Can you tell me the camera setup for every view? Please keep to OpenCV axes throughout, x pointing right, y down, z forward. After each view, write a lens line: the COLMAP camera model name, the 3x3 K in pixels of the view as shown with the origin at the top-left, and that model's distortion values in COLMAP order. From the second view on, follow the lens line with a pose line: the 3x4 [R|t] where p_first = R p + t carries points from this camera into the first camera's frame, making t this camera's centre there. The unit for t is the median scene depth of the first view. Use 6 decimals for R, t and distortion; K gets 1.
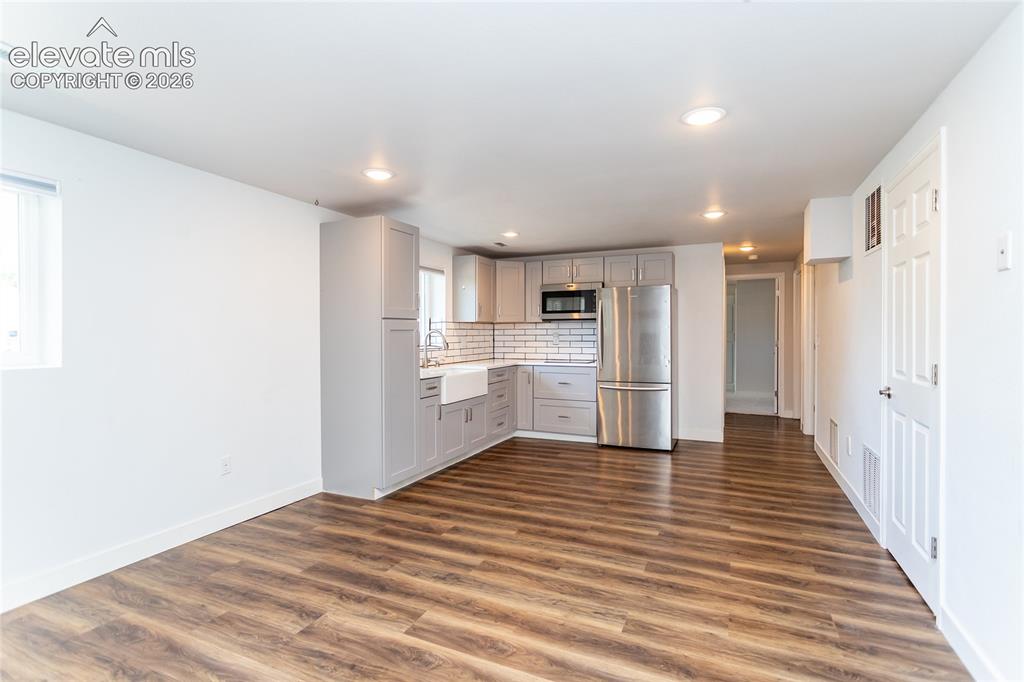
lens RADIAL K [[488.4, 0, 512.0], [0, 488.4, 341.0], [0, 0, 1]] dist [-0.001301, -0.000435]
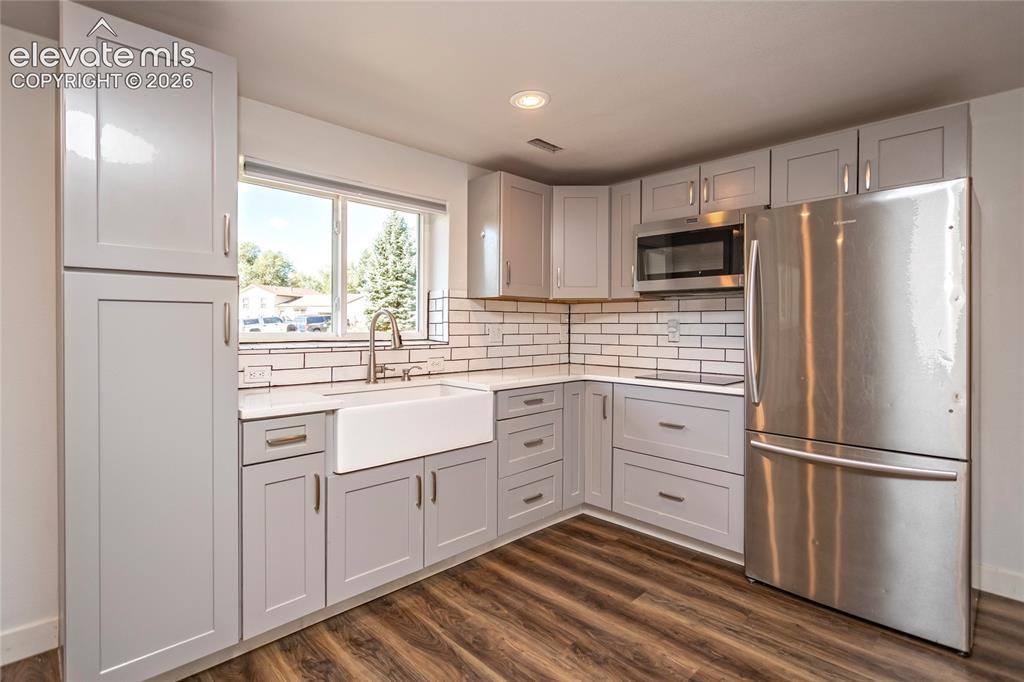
lens RADIAL K [[491.7, 0, 509.0], [0, 491.7, 332.0], [0, 0, 1]] dist [-0.004606, -0.000445]
pose [[0.933928, 0.017159, -0.357049, 0.164041], [-0.017163, 0.999848, 0.003158, -0.003481], [0.357049, 0.003179, 0.934080, 0.641093]]
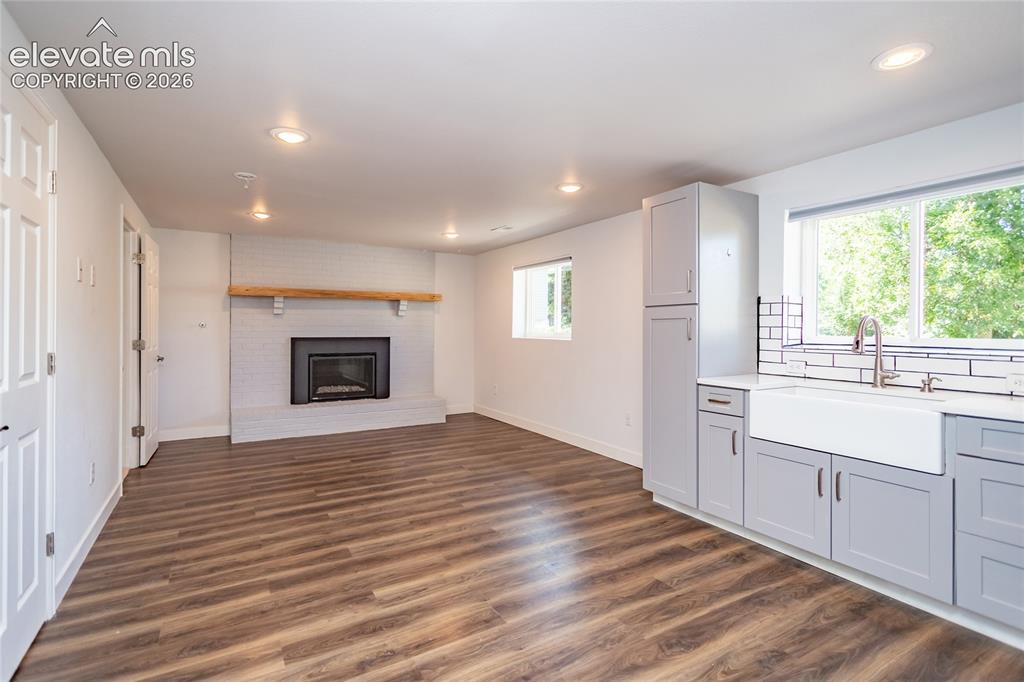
lens RADIAL K [[491.7, 0, 509.0], [0, 491.7, 332.0], [0, 0, 1]] dist [-0.004606, -0.000445]
pose [[-0.574274, 0.005705, -0.818643, 0.550668], [-0.012080, 0.999808, 0.015442, -0.008994], [0.818574, 0.018757, -0.574095, 1.109404]]
